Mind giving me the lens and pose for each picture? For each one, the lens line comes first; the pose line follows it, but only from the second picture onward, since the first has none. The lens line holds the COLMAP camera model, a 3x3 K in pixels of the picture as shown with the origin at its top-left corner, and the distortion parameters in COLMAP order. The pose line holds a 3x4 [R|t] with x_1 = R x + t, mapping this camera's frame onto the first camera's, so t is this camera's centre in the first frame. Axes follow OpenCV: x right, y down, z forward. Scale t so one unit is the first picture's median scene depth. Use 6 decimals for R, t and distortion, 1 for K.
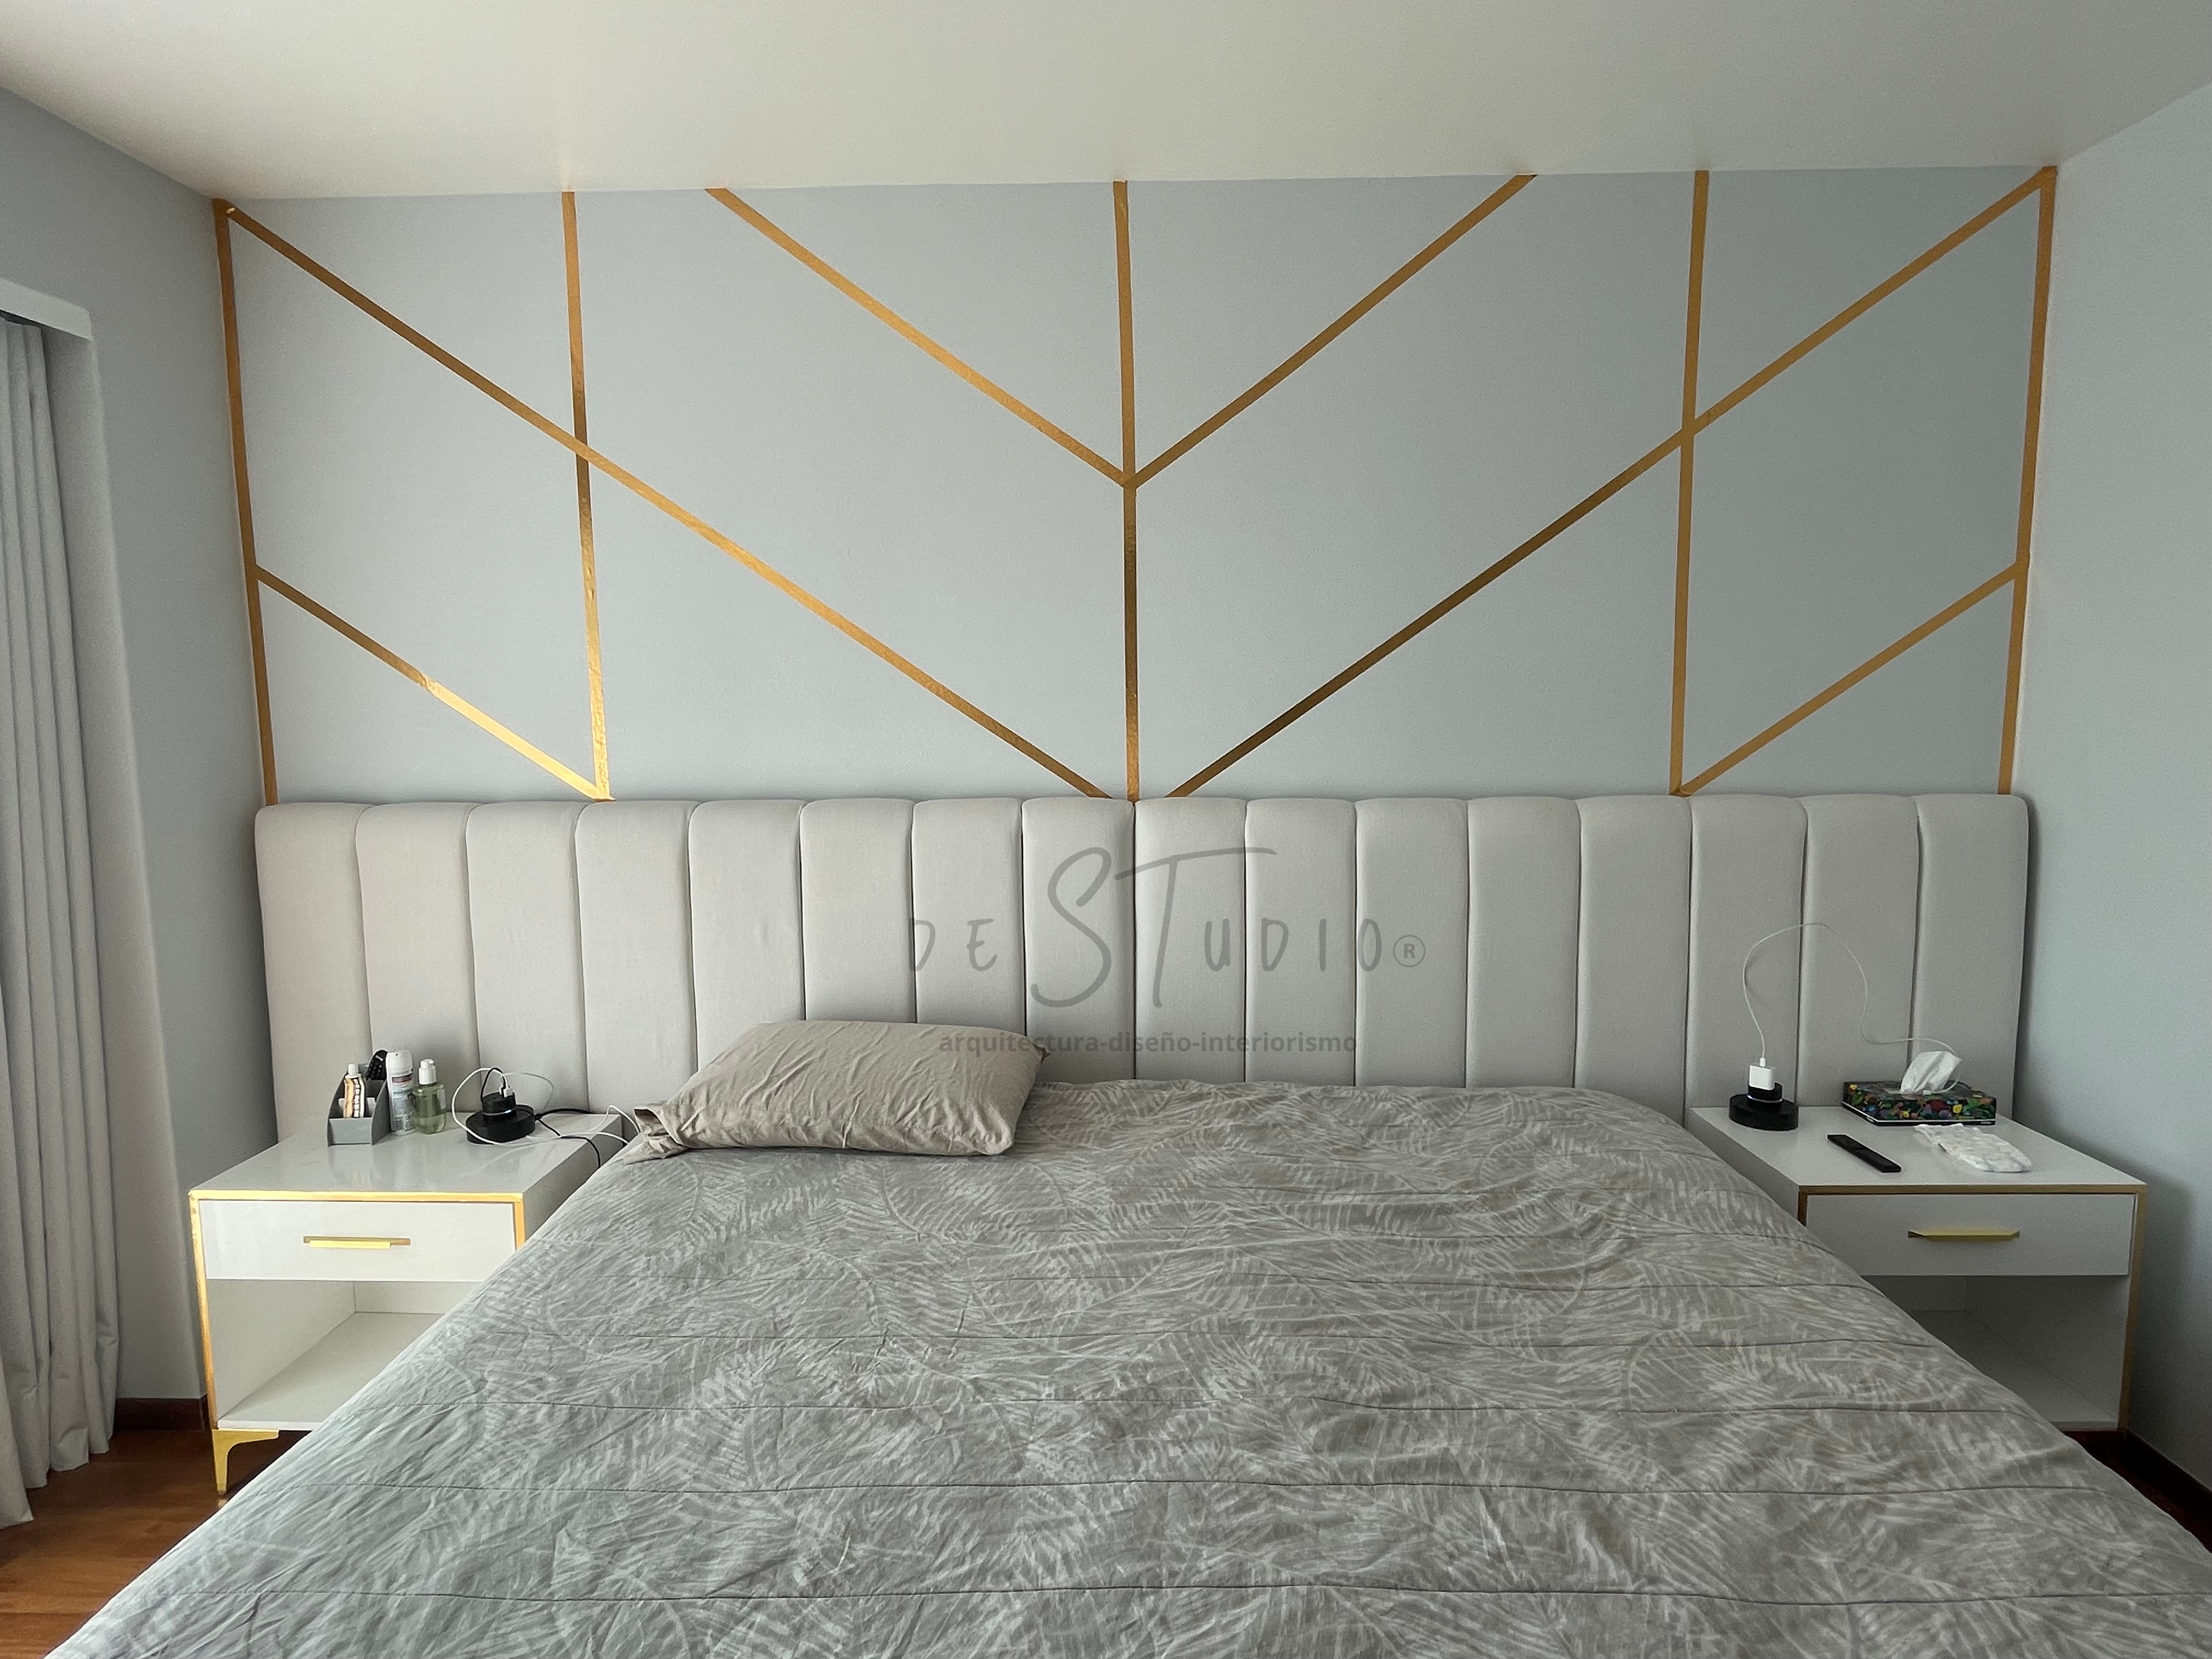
lens RADIAL K [[1194.0, 0, 1107.5], [0, 1194.0, 829.9], [0, 0, 1]] dist [-0.003797, 0.002661]
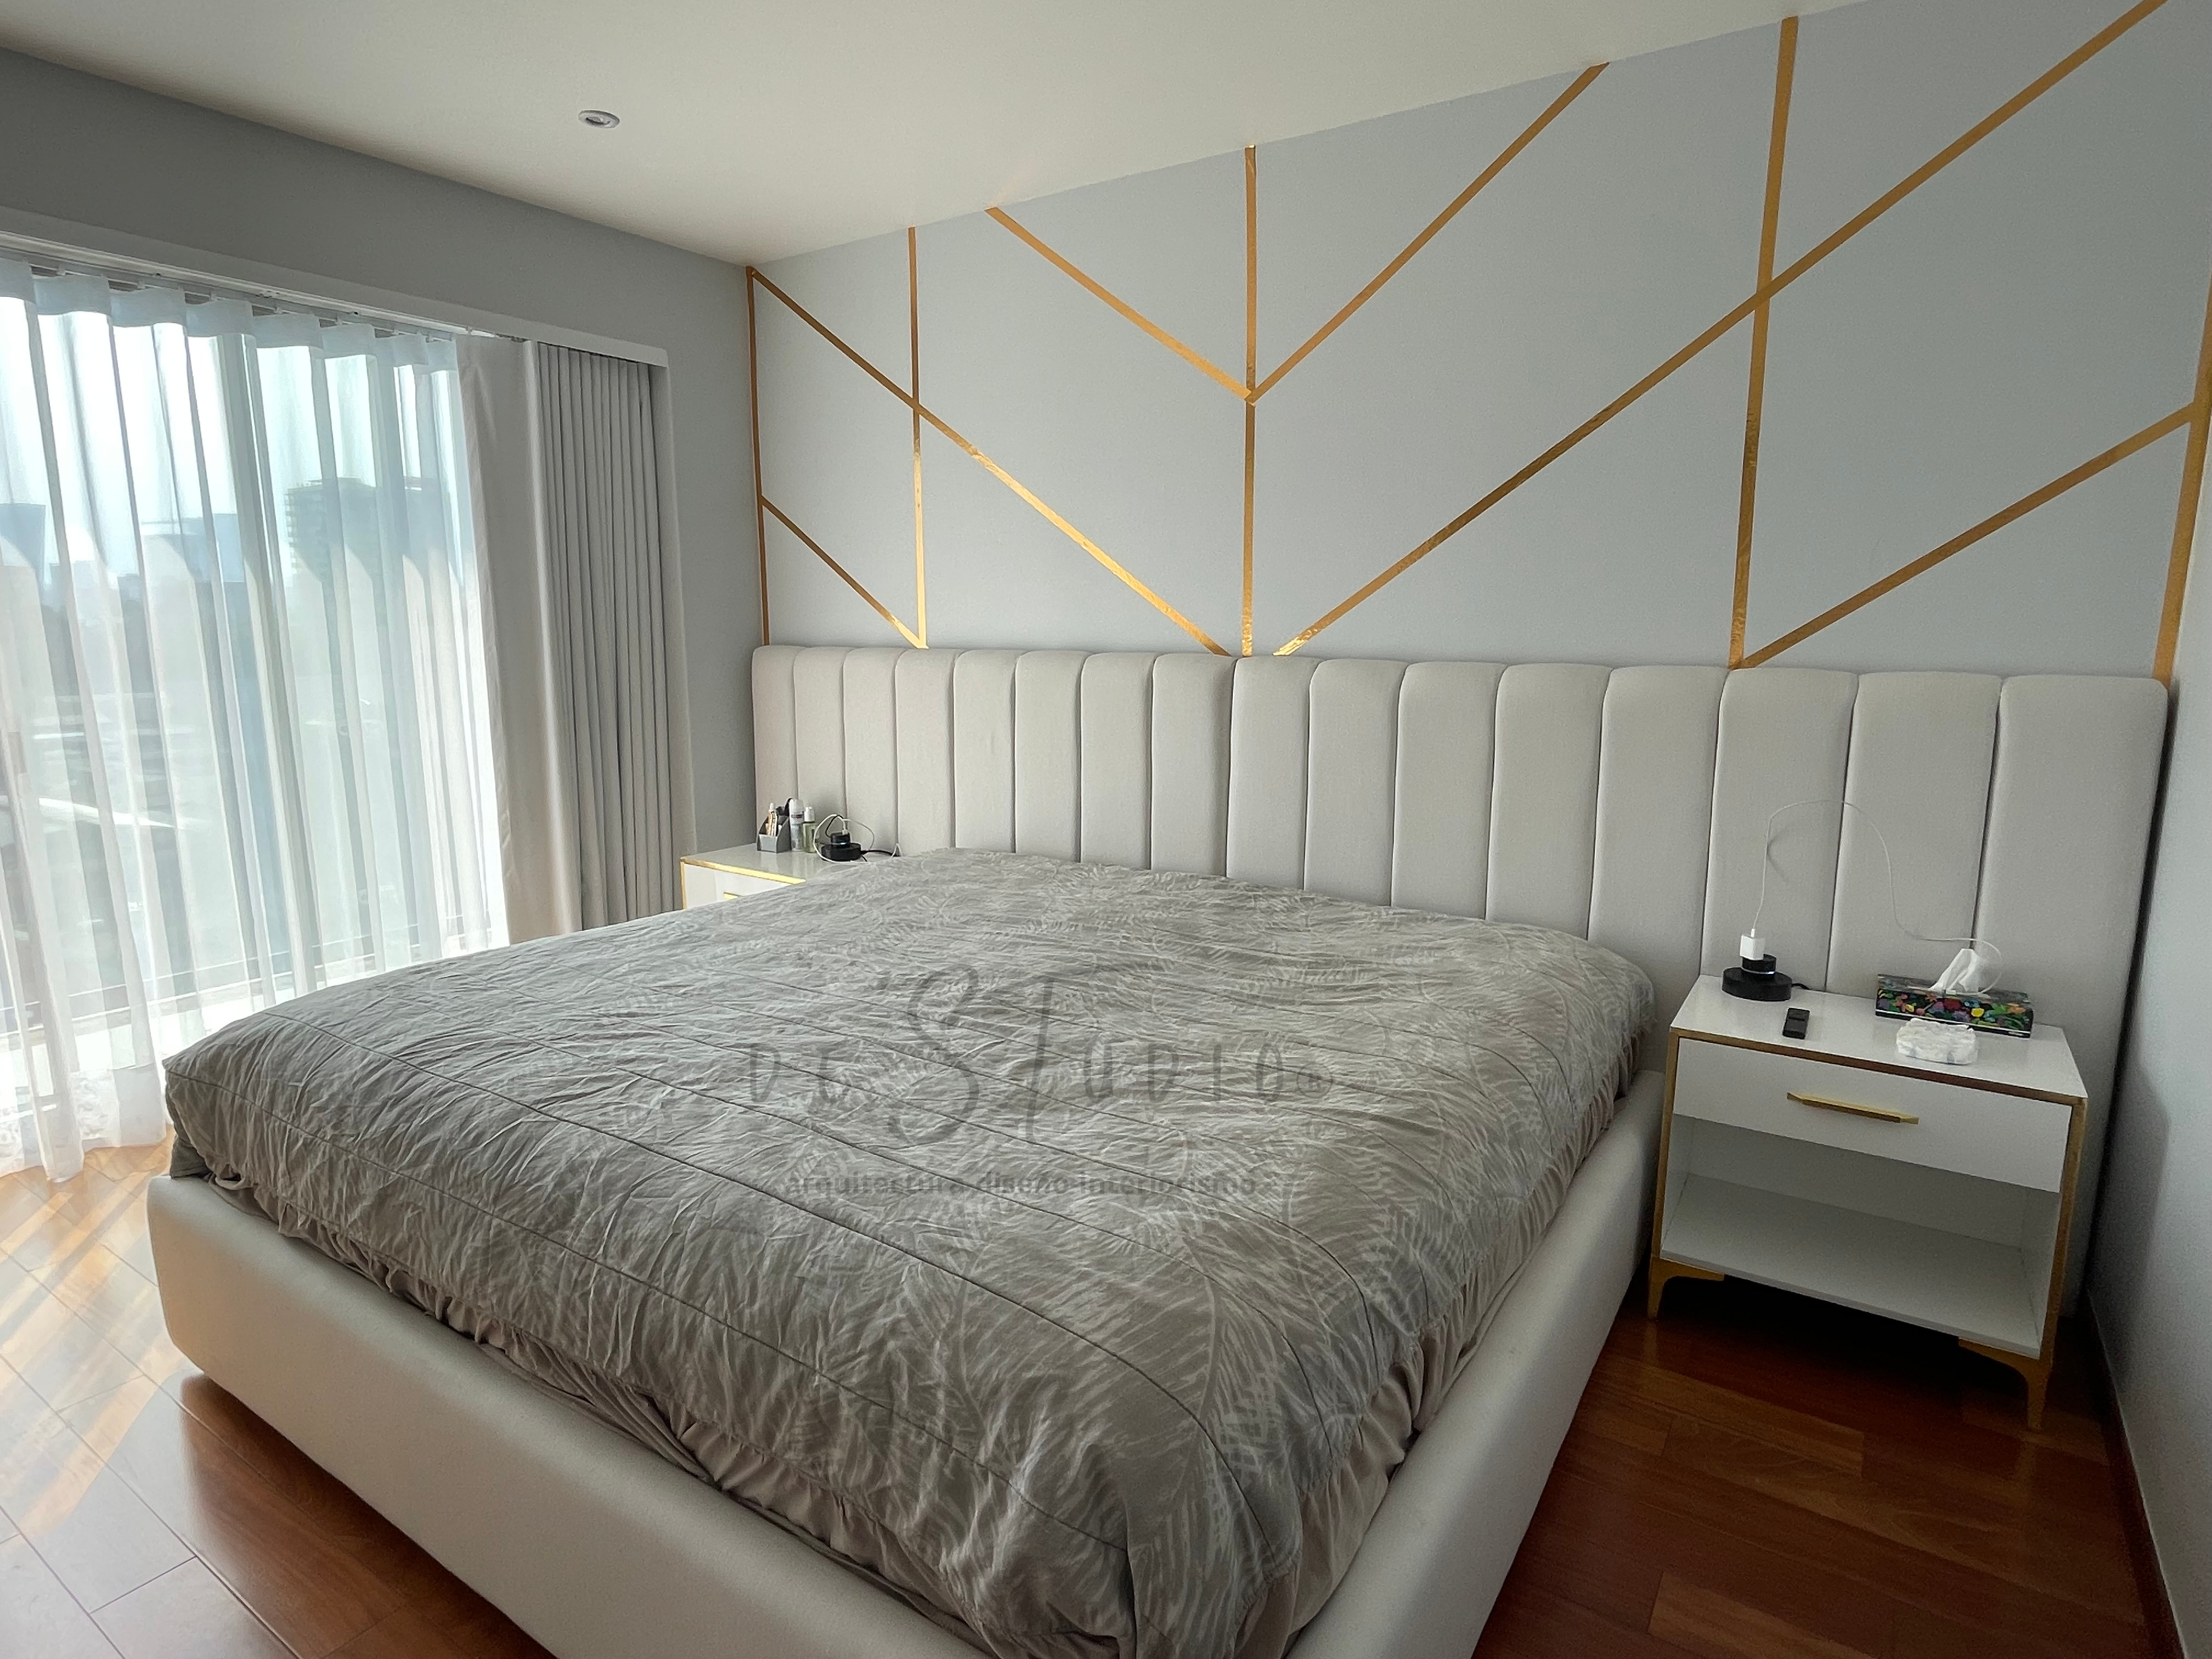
lens RADIAL K [[1194.0, 0, 1111.2], [0, 1194.0, 825.2], [0, 0, 1]] dist [-0.003797, 0.002661]
pose [[0.843735, 0.101780, -0.527022, 0.618547], [-0.070029, 0.994339, 0.079918, 0.062542], [0.532173, -0.030523, 0.846085, -0.136691]]
